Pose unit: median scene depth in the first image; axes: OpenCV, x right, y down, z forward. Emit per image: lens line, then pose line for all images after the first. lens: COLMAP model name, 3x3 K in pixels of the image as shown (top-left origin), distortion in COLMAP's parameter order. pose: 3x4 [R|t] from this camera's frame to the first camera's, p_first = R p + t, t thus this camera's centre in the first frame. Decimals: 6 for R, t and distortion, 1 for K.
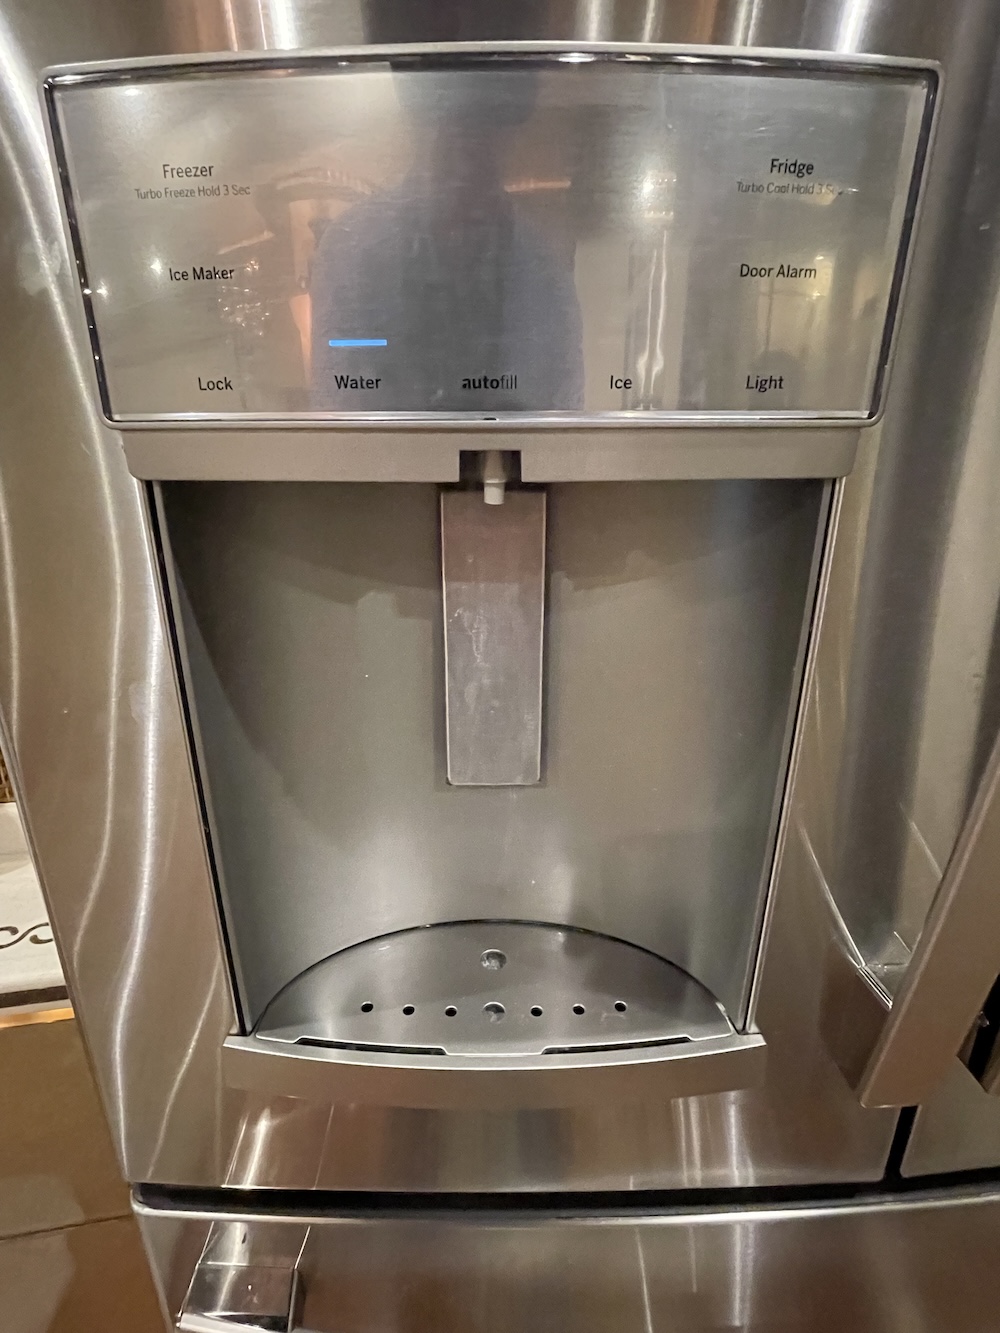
lens RADIAL K [[671.4, 0, 499.1], [0, 671.4, 670.1], [0, 0, 1]] dist [0.018490, 0.000443]
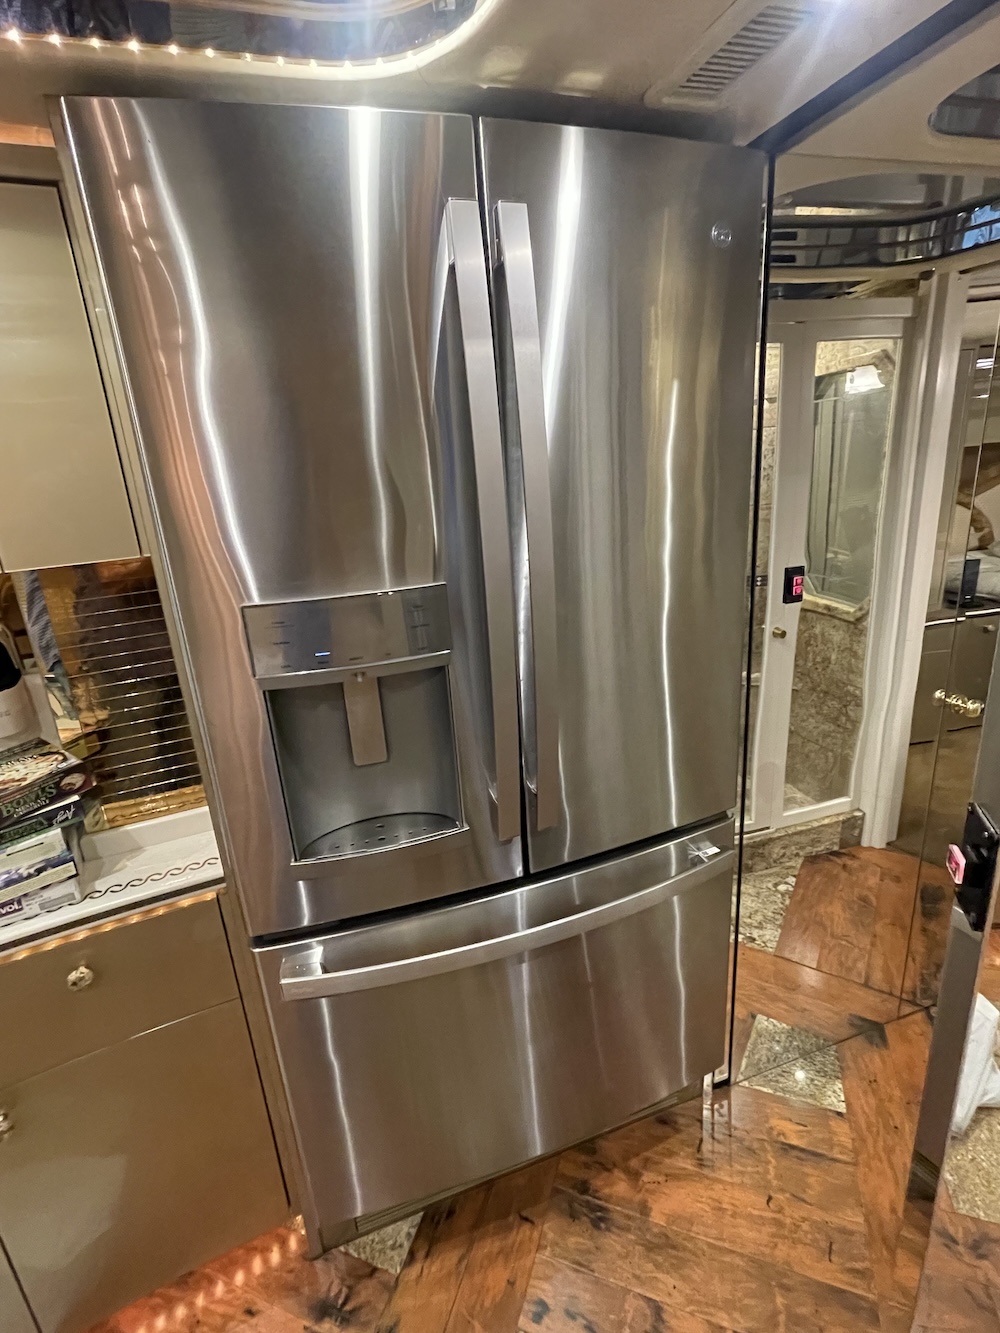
lens RADIAL K [[671.4, 0, 497.7], [0, 671.4, 664.1], [0, 0, 1]] dist [0.018490, 0.000443]
pose [[0.974423, -0.132030, 0.181847, 0.051560], [0.135954, 0.990672, -0.009231, -0.159514], [-0.178932, 0.033718, 0.983283, -2.074861]]
